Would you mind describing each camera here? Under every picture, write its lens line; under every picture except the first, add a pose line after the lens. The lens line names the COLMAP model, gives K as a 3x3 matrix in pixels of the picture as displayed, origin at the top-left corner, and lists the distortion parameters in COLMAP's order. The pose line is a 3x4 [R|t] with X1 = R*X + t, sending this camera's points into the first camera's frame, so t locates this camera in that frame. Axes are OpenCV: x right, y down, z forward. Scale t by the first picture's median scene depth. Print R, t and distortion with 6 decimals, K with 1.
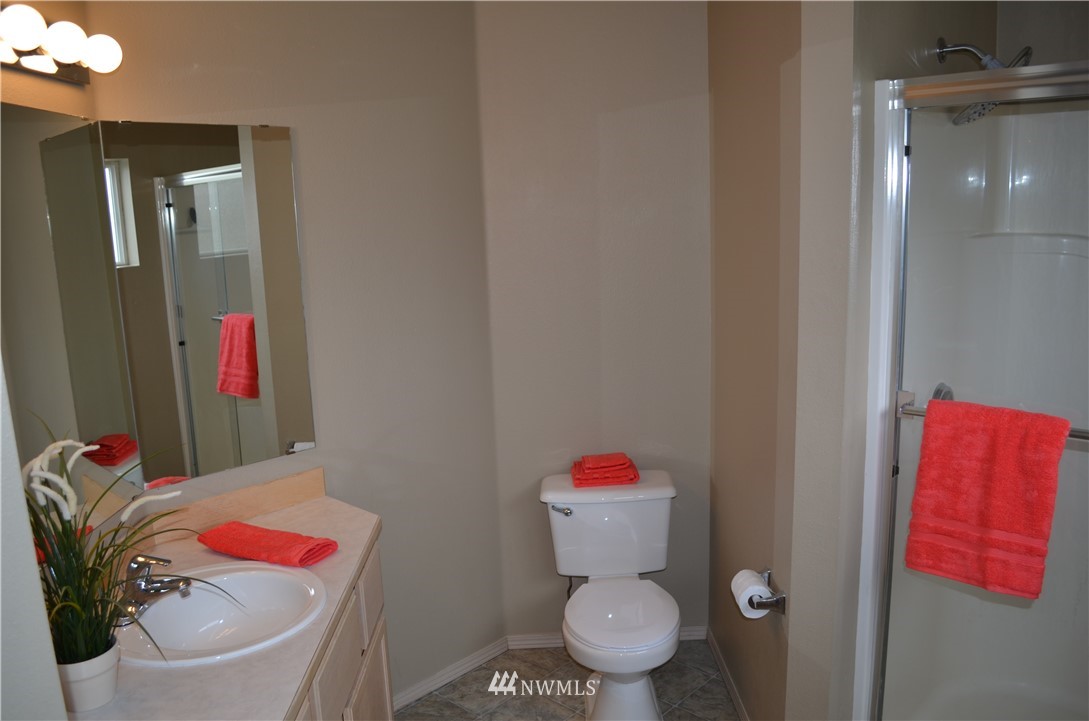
lens RADIAL K [[852.3, 0, 547.9], [0, 852.3, 370.8], [0, 0, 1]] dist [-0.084388, 0.011107]
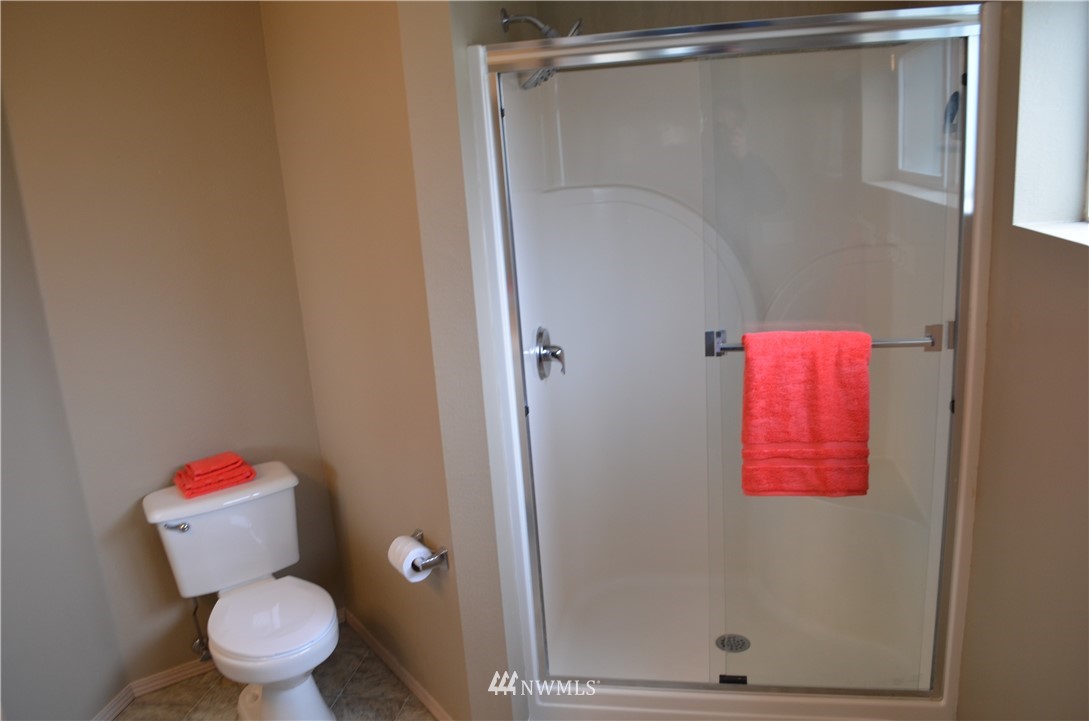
lens RADIAL K [[832.6, 0, 544.5], [0, 832.6, 360.5], [0, 0, 1]] dist [-0.148239, 0.144955]
pose [[0.837404, -0.151988, 0.525029, -0.083523], [0.140045, 0.988159, 0.062689, -0.009086], [-0.528340, 0.021031, 0.848773, 0.071580]]
